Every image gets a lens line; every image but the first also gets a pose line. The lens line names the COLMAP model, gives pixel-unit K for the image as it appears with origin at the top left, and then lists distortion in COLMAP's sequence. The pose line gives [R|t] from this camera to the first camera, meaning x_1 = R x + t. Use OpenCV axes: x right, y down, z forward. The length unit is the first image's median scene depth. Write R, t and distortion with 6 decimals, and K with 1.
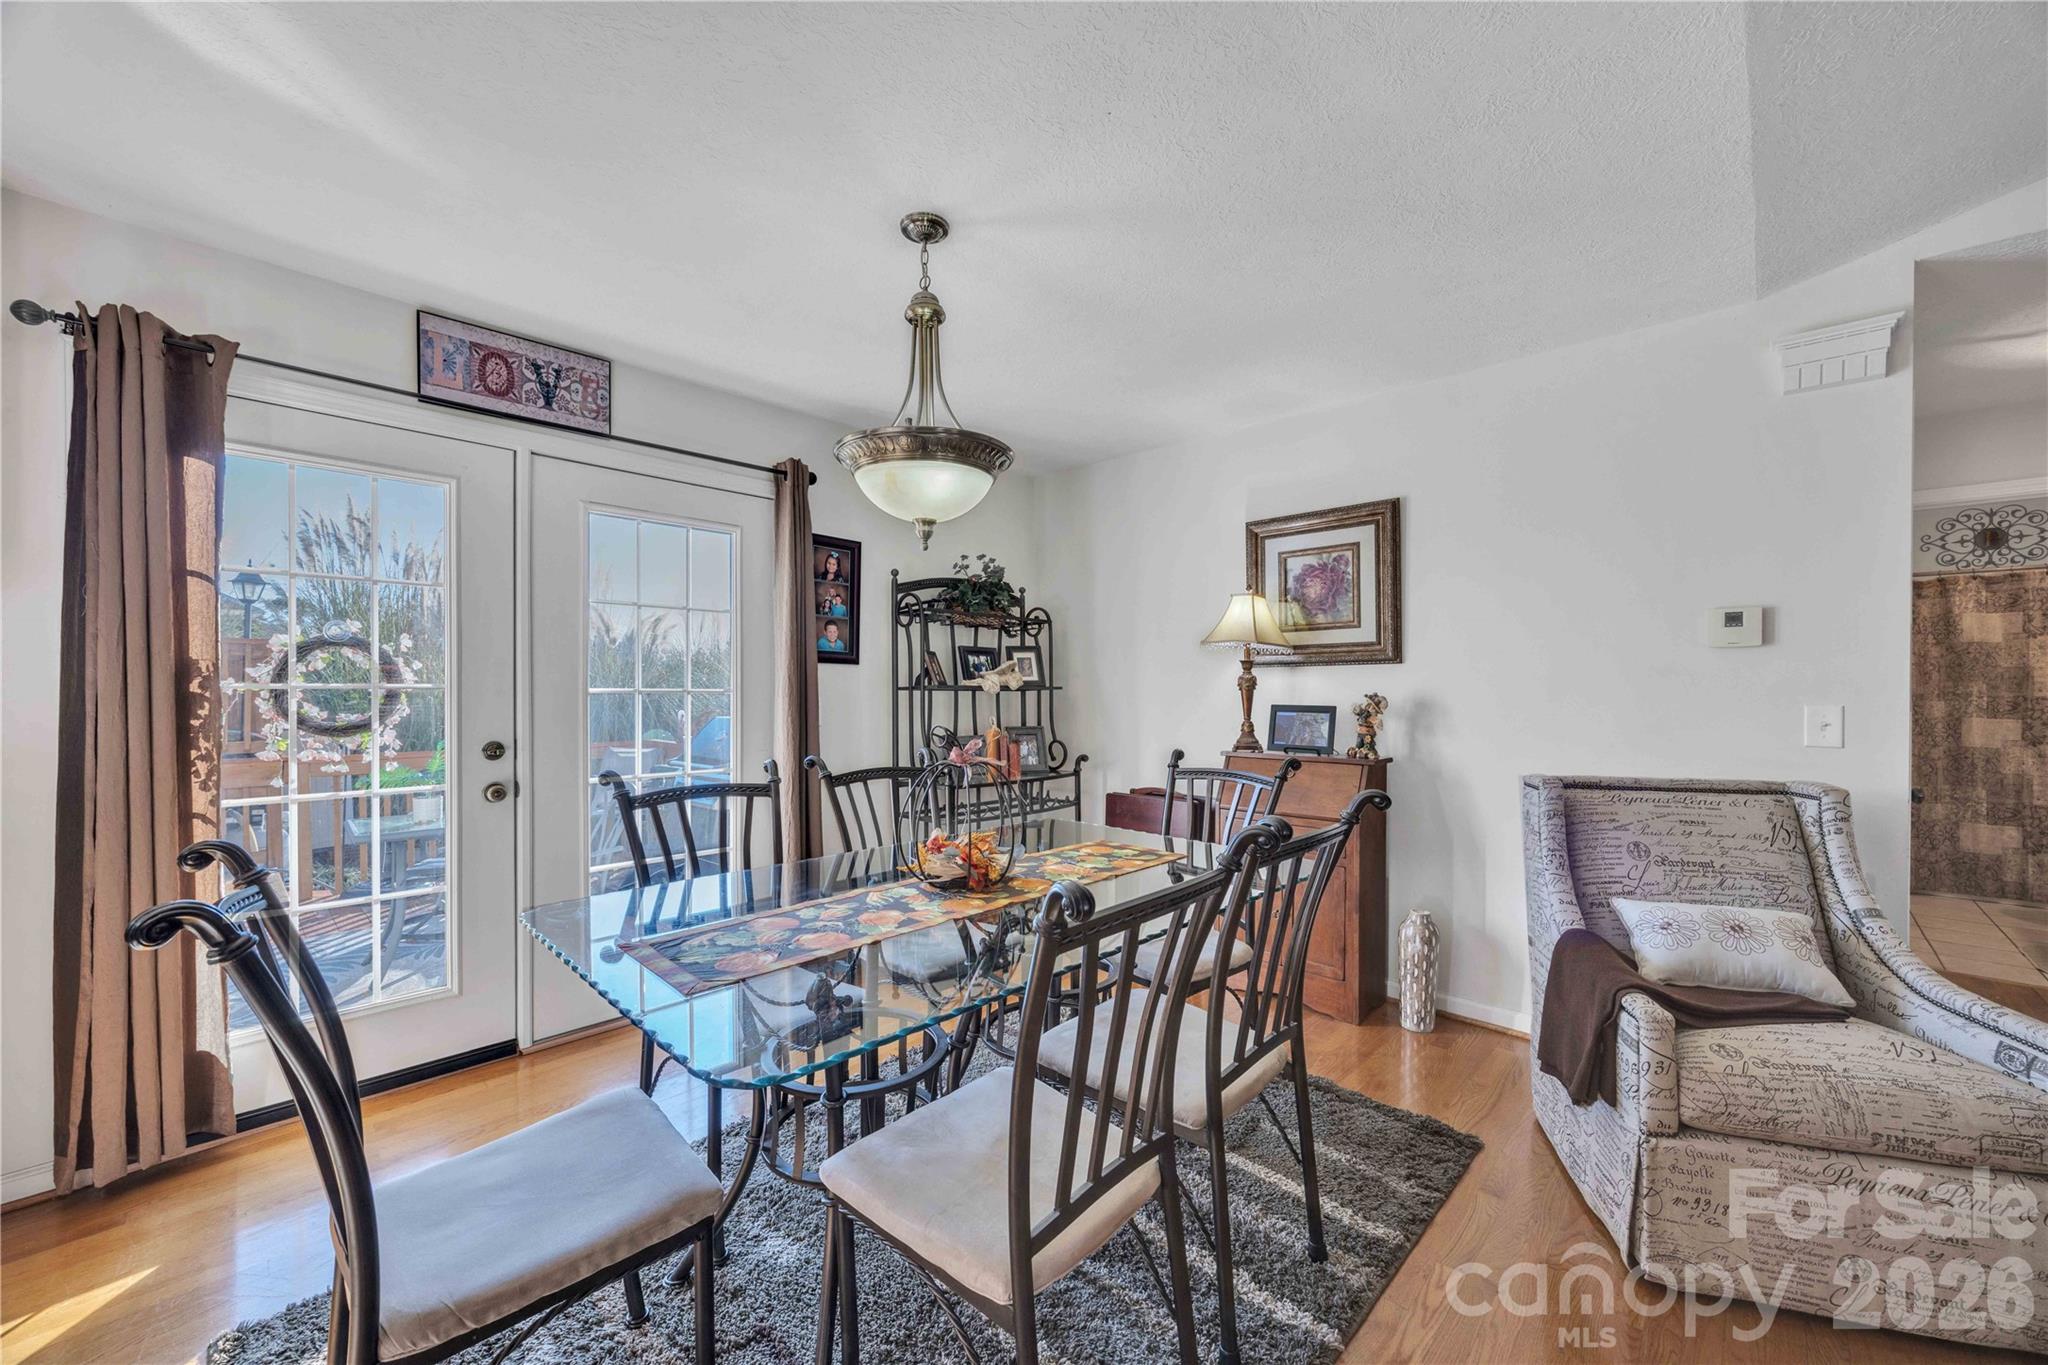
lens RADIAL K [[778.6, 0, 1028.5], [0, 778.6, 697.2], [0, 0, 1]] dist [-0.003385, 0.000398]
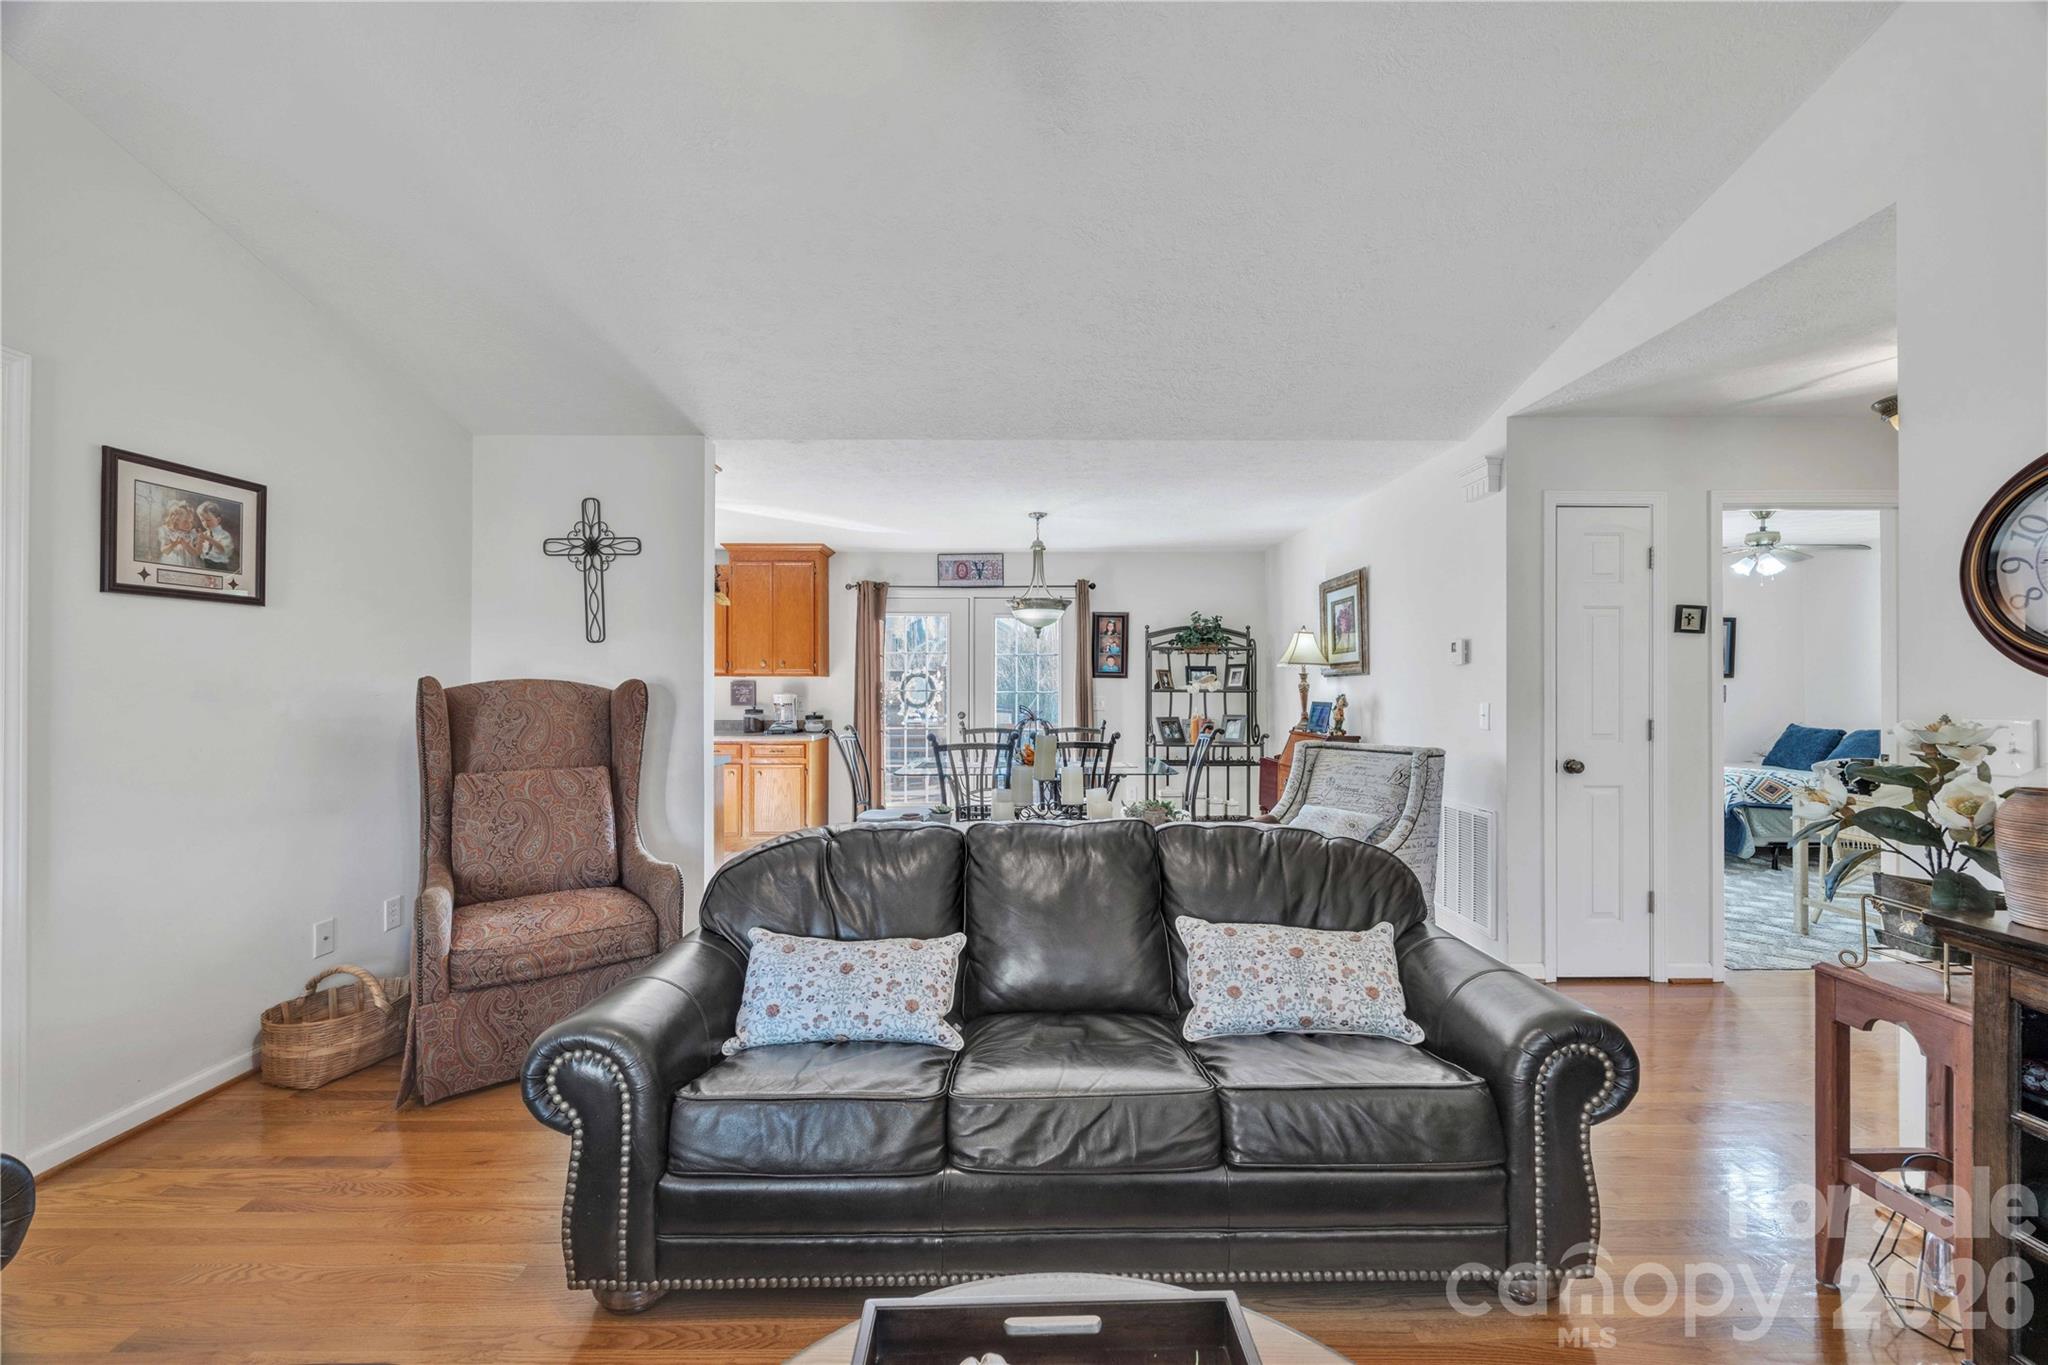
lens RADIAL K [[778.6, 0, 1022.6], [0, 778.6, 685.3], [0, 0, 1]] dist [-0.003385, 0.000398]
pose [[0.692165, -0.005186, -0.721721, 1.457812], [-0.007053, 0.999878, -0.013950, 0.004004], [0.721705, 0.014746, 0.692044, -0.710417]]
